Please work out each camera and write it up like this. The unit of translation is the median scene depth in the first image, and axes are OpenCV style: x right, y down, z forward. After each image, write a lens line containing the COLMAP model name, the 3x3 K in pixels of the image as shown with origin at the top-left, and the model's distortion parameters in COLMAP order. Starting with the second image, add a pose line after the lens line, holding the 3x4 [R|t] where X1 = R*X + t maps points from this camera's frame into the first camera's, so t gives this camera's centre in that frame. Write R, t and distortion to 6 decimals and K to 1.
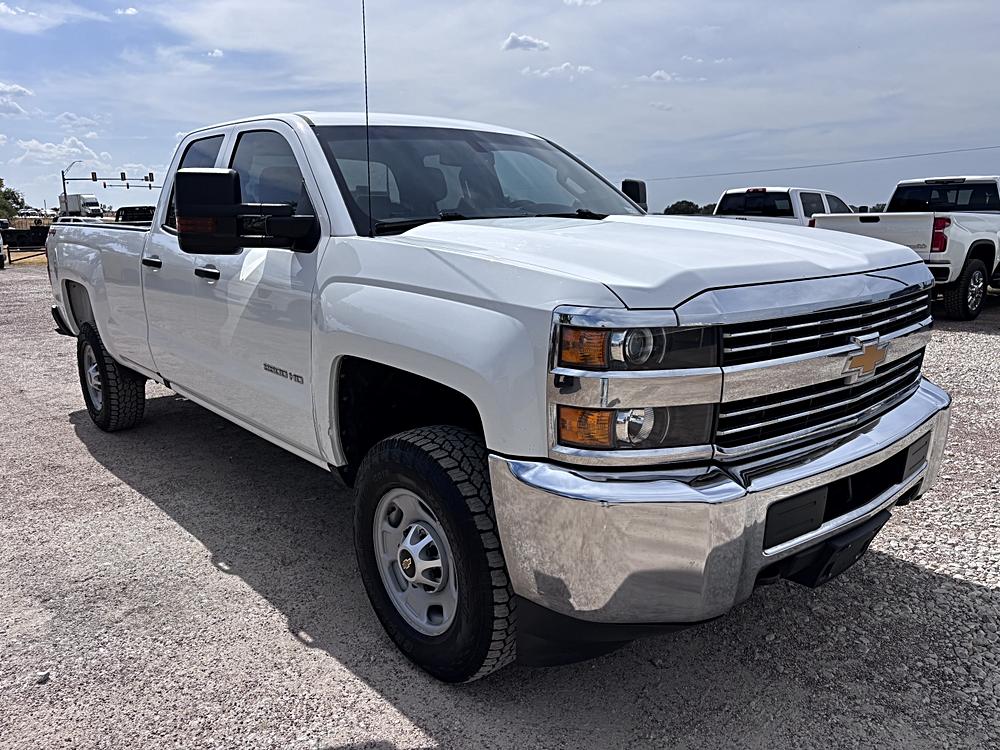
lens RADIAL K [[757.1, 0, 494.9], [0, 757.1, 374.9], [0, 0, 1]] dist [0.052079, -0.048465]
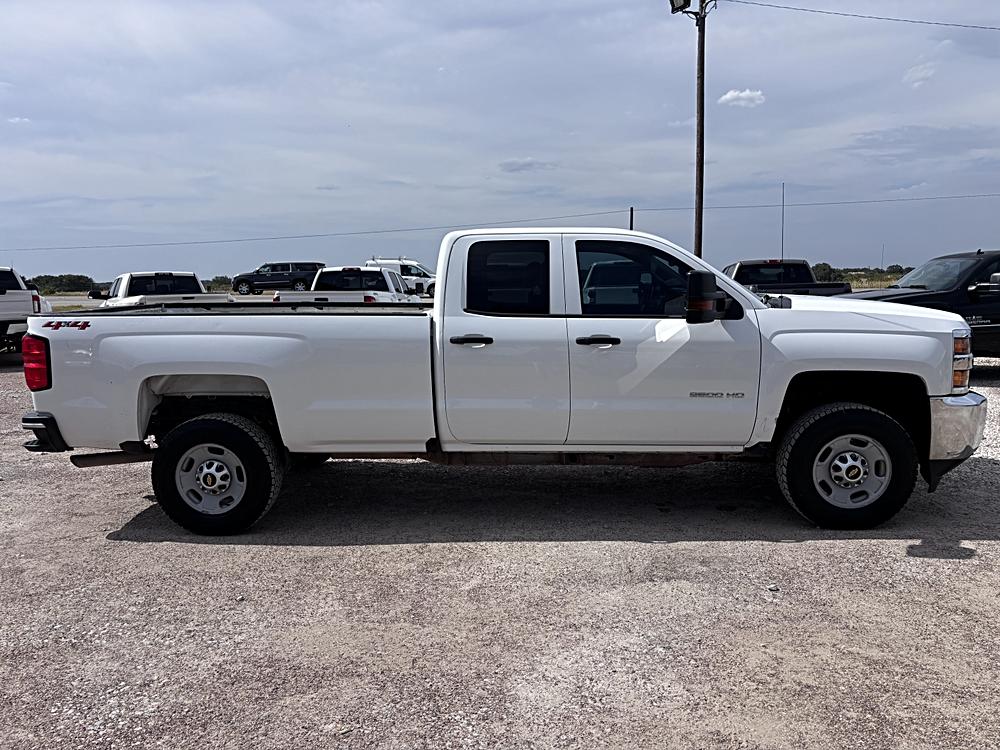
lens RADIAL K [[757.1, 0, 500.6], [0, 757.1, 373.9], [0, 0, 1]] dist [0.052079, -0.048465]
pose [[0.694480, -0.094036, 0.713341, -1.500977], [0.159882, 0.986805, -0.025569, -0.067359], [-0.701524, 0.131807, 0.700351, 0.167458]]
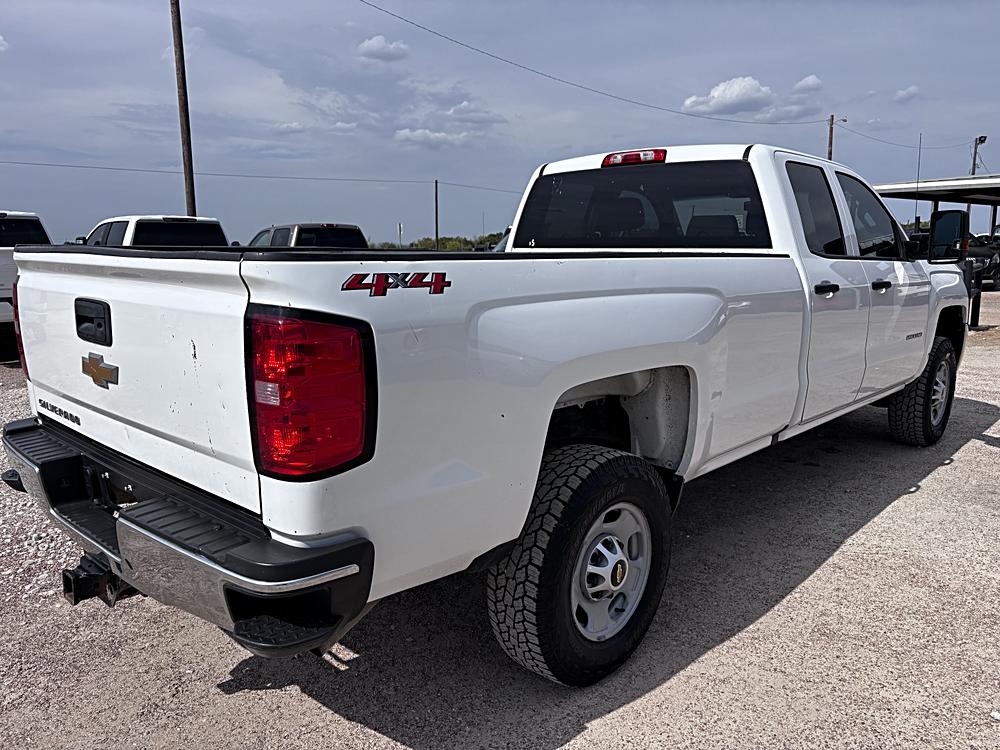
lens RADIAL K [[757.1, 0, 498.1], [0, 757.1, 380.8], [0, 0, 1]] dist [0.052079, -0.048465]
pose [[-0.109432, -0.164560, 0.980278, -1.569497], [0.207911, 0.960596, 0.184466, -0.347158], [-0.972007, 0.223997, -0.070906, 1.746252]]
